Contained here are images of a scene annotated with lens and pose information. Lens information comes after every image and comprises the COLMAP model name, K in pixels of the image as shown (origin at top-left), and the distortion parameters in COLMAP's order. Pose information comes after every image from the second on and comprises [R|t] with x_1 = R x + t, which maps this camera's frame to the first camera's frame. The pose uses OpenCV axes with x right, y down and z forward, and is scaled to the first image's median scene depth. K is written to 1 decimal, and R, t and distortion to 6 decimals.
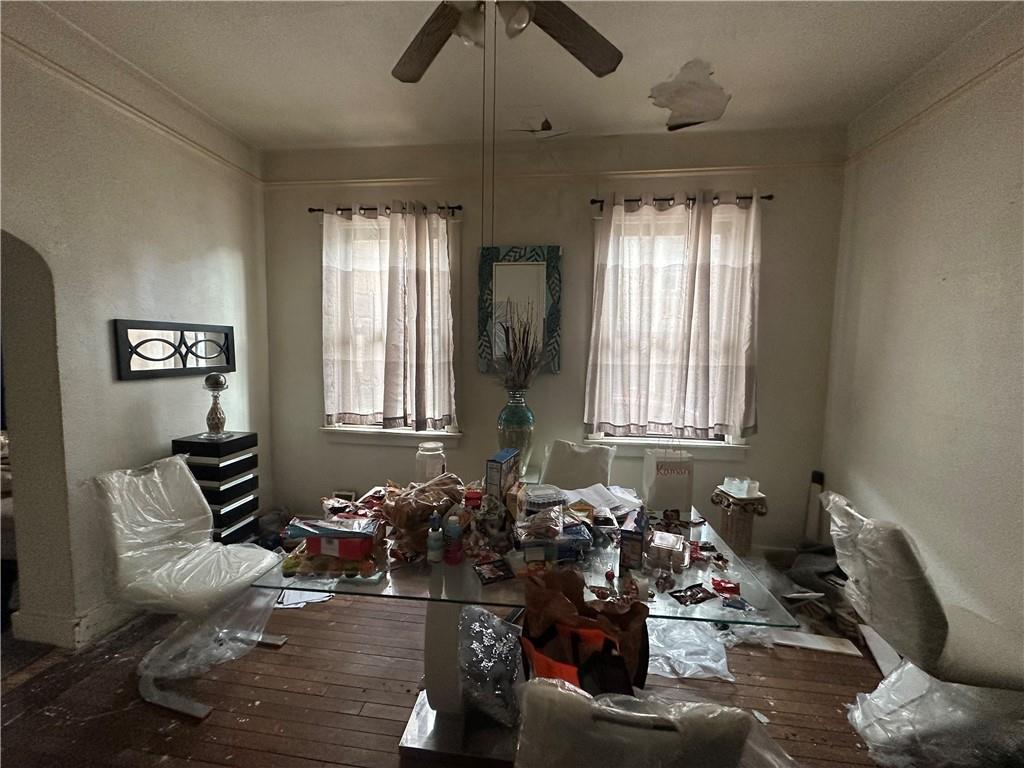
lens RADIAL K [[404.9, 0, 512.0], [0, 404.9, 384.0], [0, 0, 1]] dist [-0.012251, 0.000385]
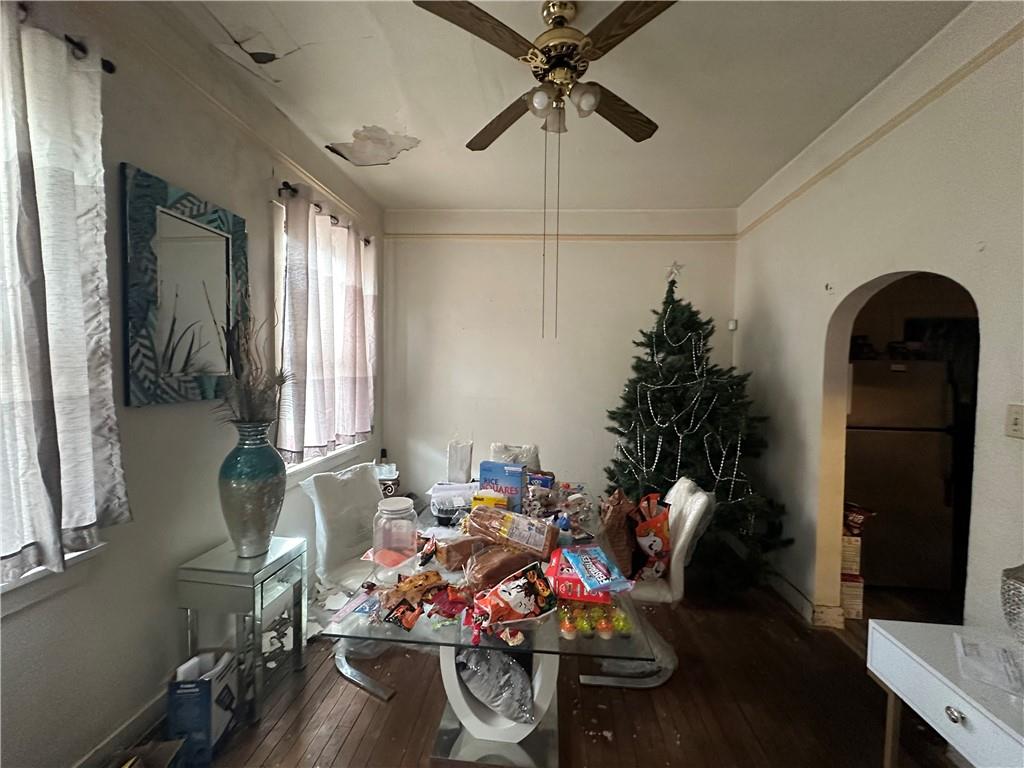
lens RADIAL K [[404.9, 0, 512.0], [0, 404.9, 384.0], [0, 0, 1]] dist [-0.012251, 0.000385]
pose [[-0.026046, -0.052299, 0.998292, -0.623669], [0.064396, 0.996469, 0.053883, -0.057038], [-0.997584, 0.065689, -0.022586, 0.555443]]
